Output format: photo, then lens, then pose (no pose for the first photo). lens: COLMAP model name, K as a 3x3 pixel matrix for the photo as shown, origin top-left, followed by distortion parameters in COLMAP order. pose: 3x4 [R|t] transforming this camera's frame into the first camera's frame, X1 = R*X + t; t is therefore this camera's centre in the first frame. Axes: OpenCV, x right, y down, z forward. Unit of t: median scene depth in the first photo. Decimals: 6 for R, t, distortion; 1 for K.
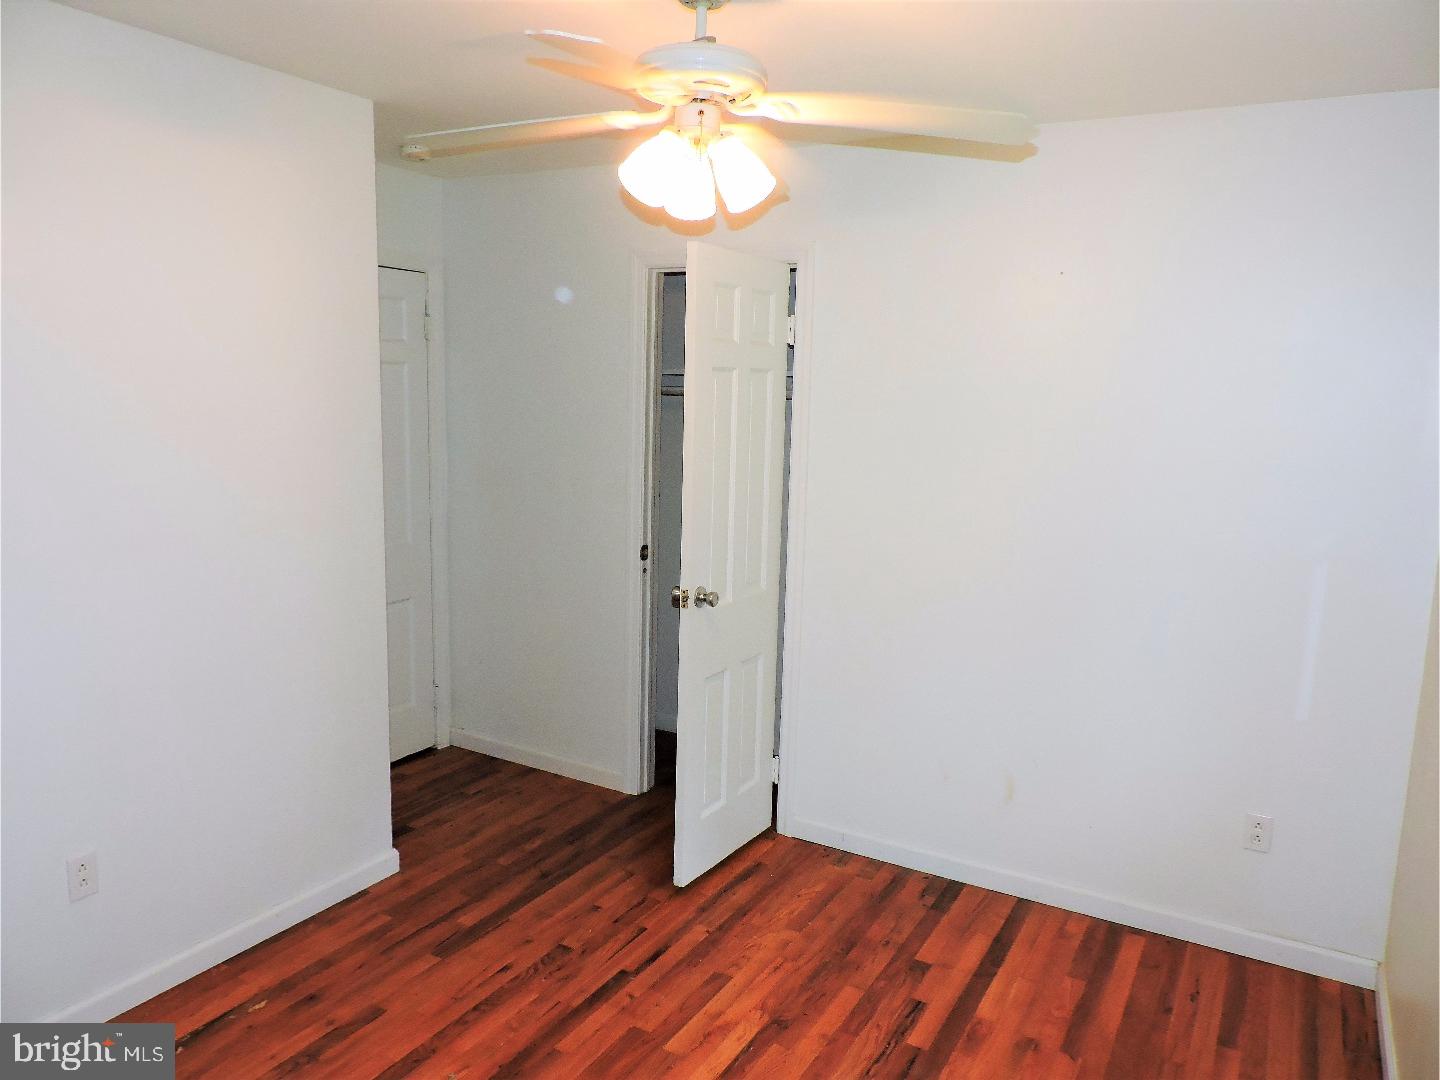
lens RADIAL K [[1024.3, 0, 724.9], [0, 1024.3, 539.5], [0, 0, 1]] dist [-0.014921, -0.001994]
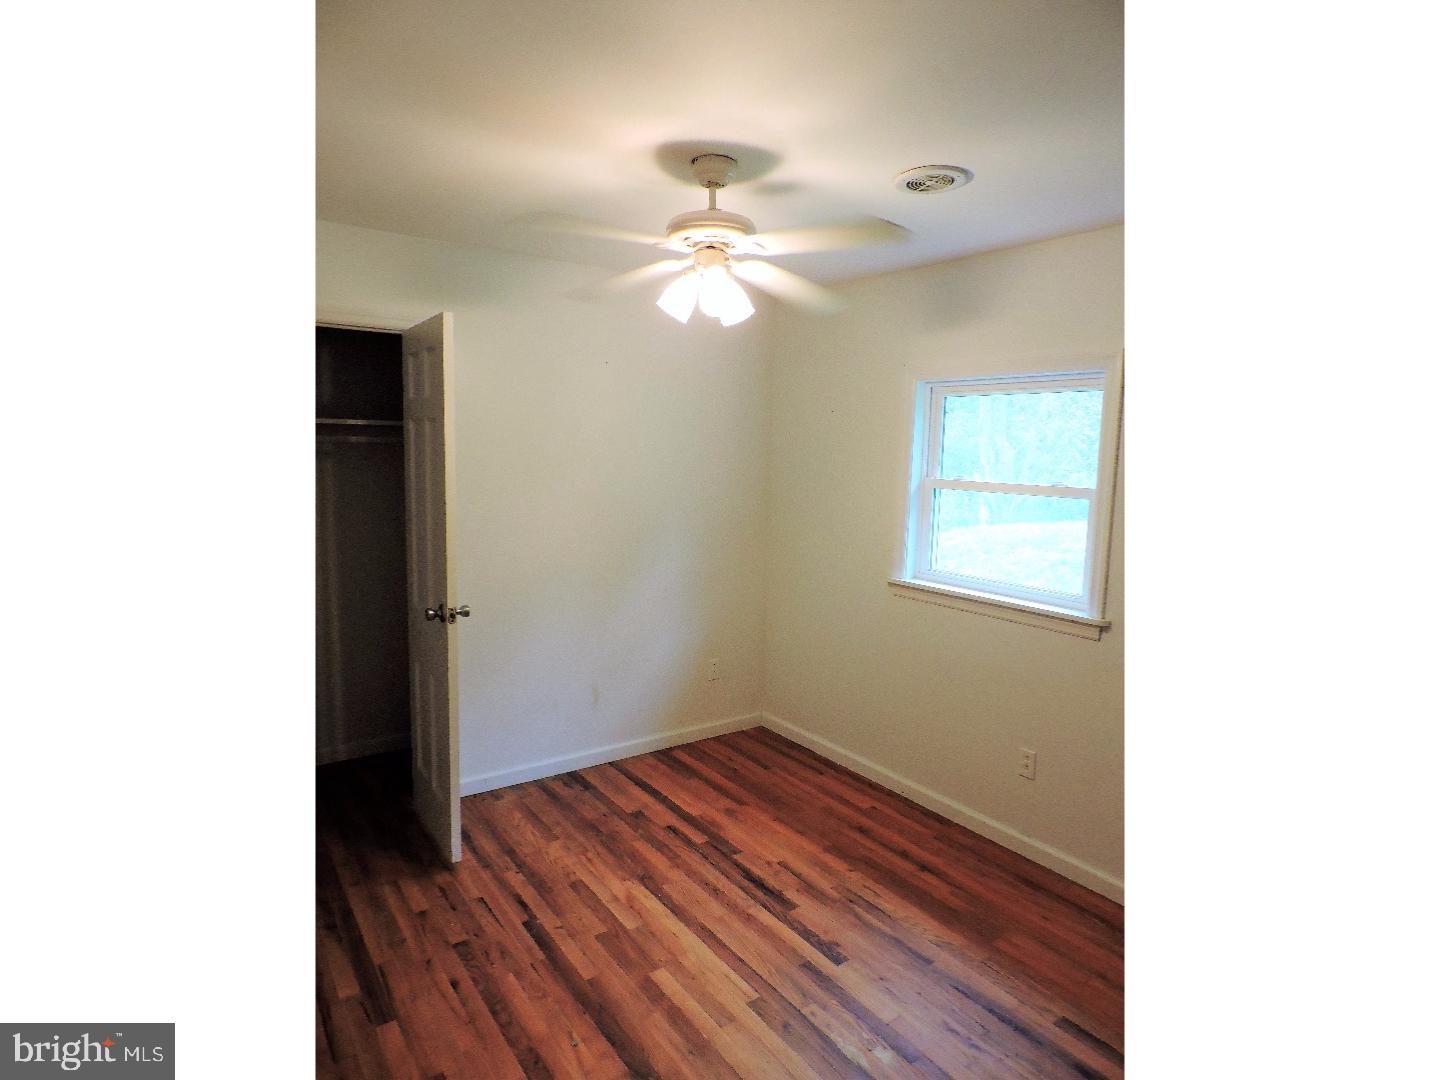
lens RADIAL K [[763.4, 0, 727.5], [0, 763.4, 539.0], [0, 0, 1]] dist [-0.024247, 0.002195]
pose [[0.410555, -0.124331, 0.903319, -0.738935], [0.117528, 0.989612, 0.082792, -0.071087], [-0.904230, 0.072174, 0.420903, 0.367007]]
